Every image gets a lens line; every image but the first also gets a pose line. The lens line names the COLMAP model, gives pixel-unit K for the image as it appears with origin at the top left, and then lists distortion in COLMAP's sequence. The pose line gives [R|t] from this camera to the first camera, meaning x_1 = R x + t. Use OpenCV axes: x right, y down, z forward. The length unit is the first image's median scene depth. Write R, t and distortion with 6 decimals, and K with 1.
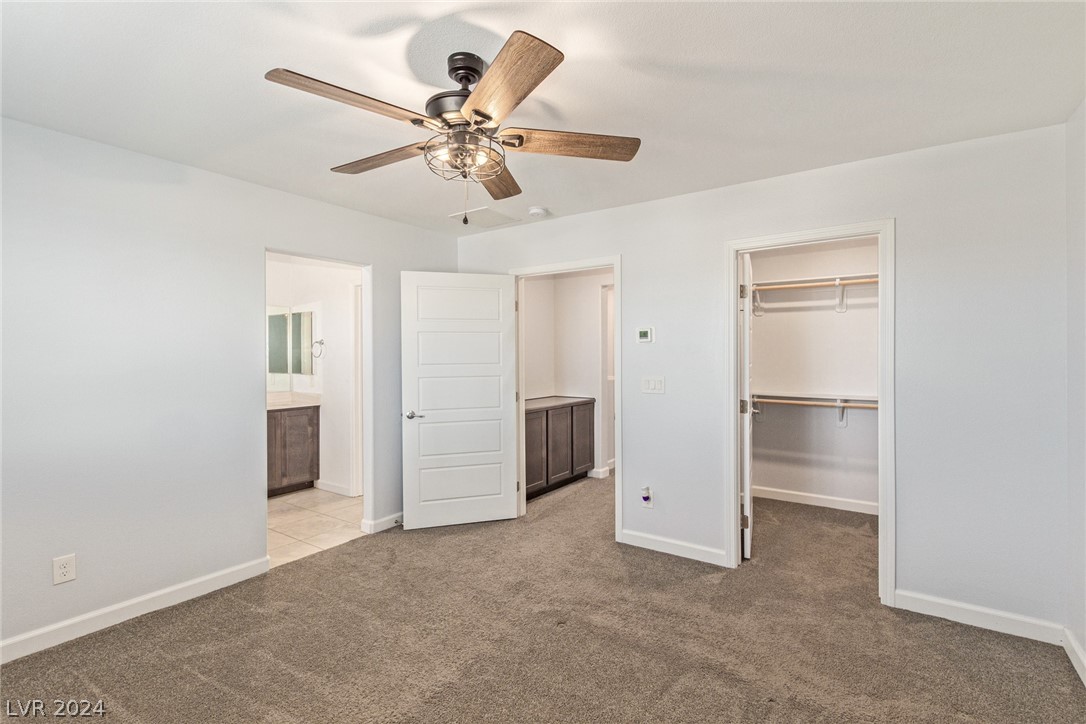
lens RADIAL K [[501.6, 0, 540.1], [0, 501.6, 358.1], [0, 0, 1]] dist [0.007960, -0.000309]
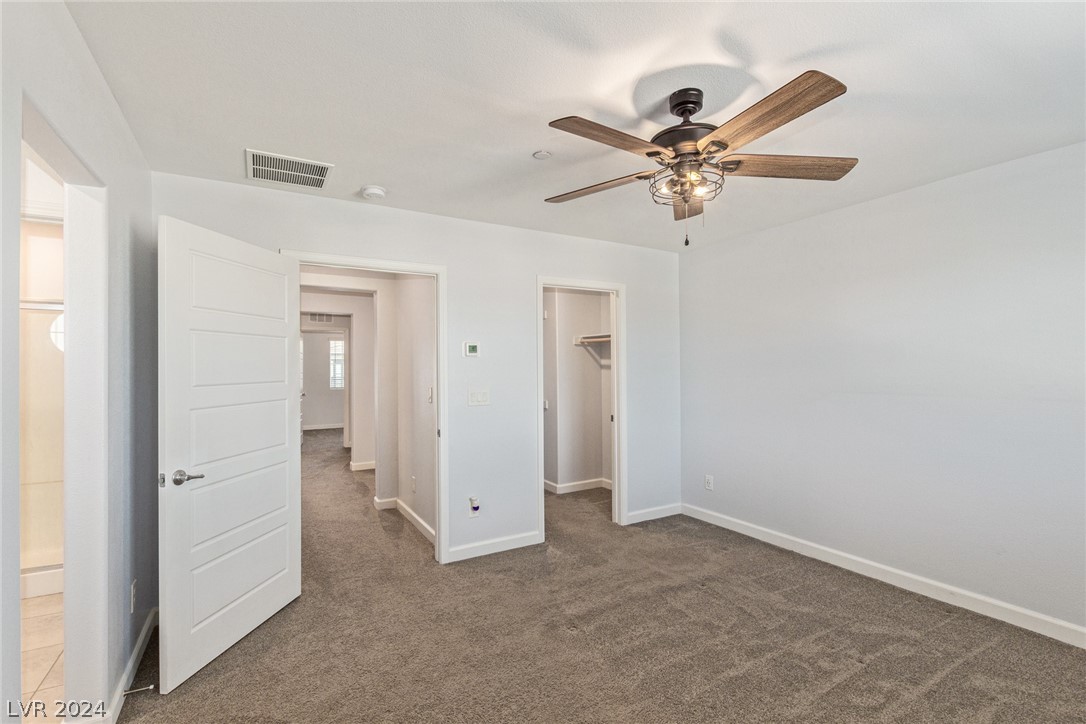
lens RADIAL K [[495.3, 0, 543.3], [0, 495.3, 364.4], [0, 0, 1]] dist [0.006410, -0.000806]
pose [[0.415197, 0.006391, 0.909709, -0.708377], [0.008987, 0.999898, -0.011127, -0.002693], [-0.909687, 0.012795, 0.415097, 0.482270]]
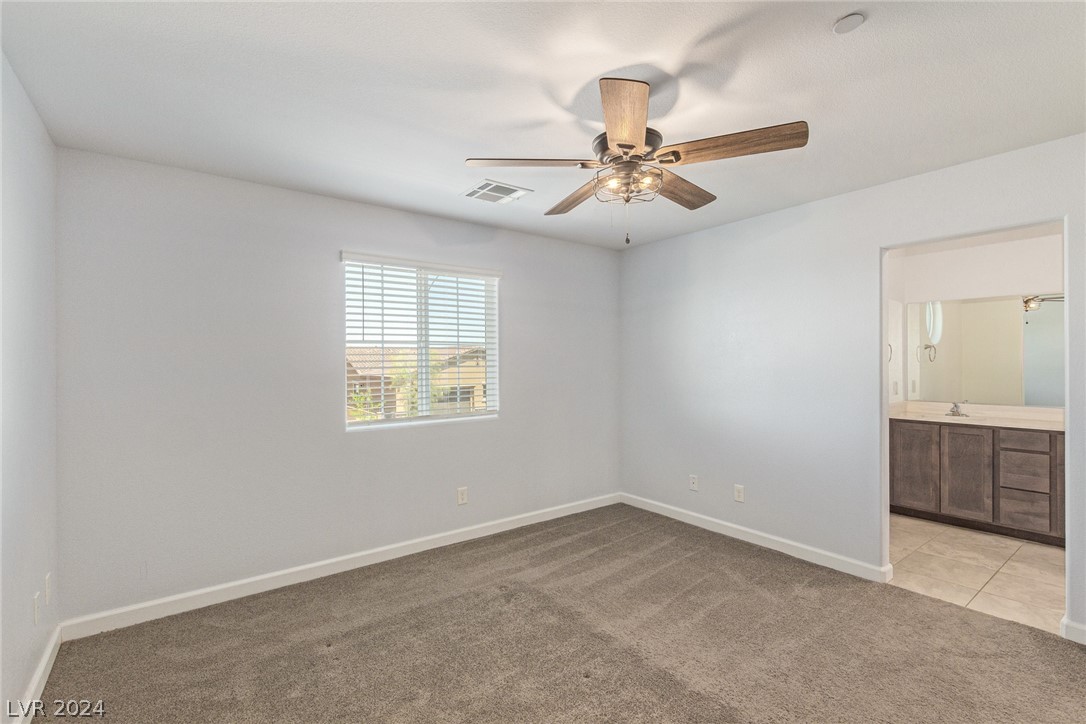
lens RADIAL K [[495.3, 0, 543.3], [0, 495.3, 364.4], [0, 0, 1]] dist [0.006410, -0.000806]
pose [[-0.302486, 0.012126, -0.953077, 0.547765], [0.001154, 0.999923, 0.012356, -0.007588], [0.953153, 0.002638, -0.302477, 0.659714]]
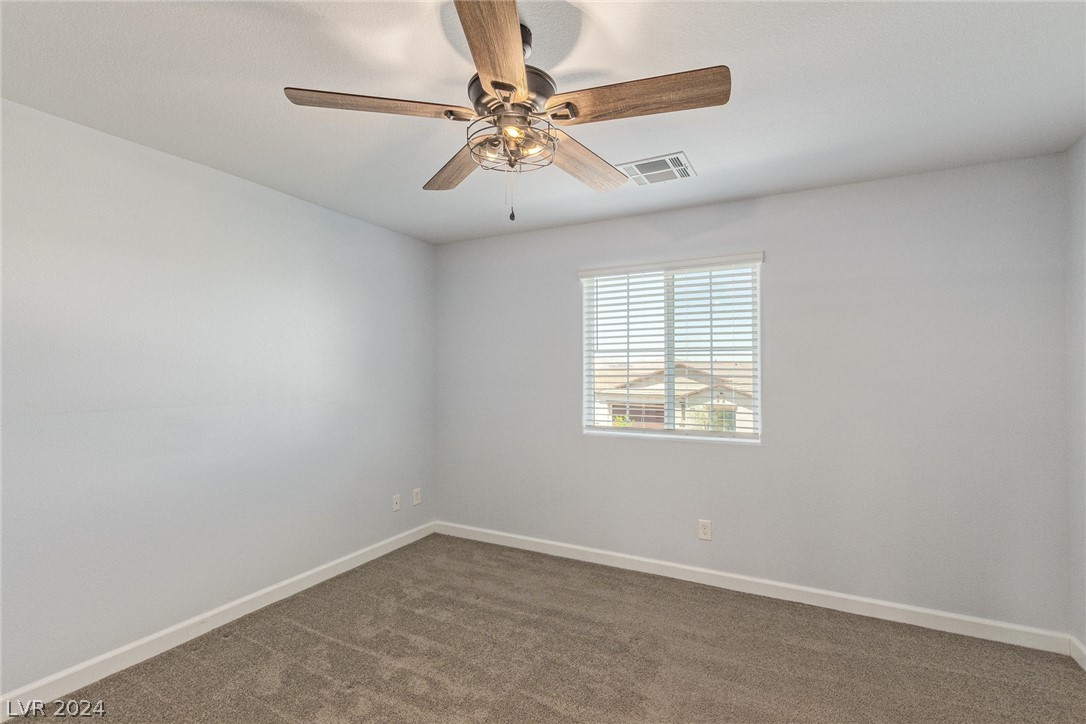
lens RADIAL K [[495.3, 0, 543.3], [0, 495.3, 364.4], [0, 0, 1]] dist [0.006410, -0.000806]
pose [[-0.991034, 0.003745, -0.133559, -0.049931], [0.004240, 0.999985, -0.003421, -0.009826], [0.133544, -0.003956, -0.991035, 1.056679]]
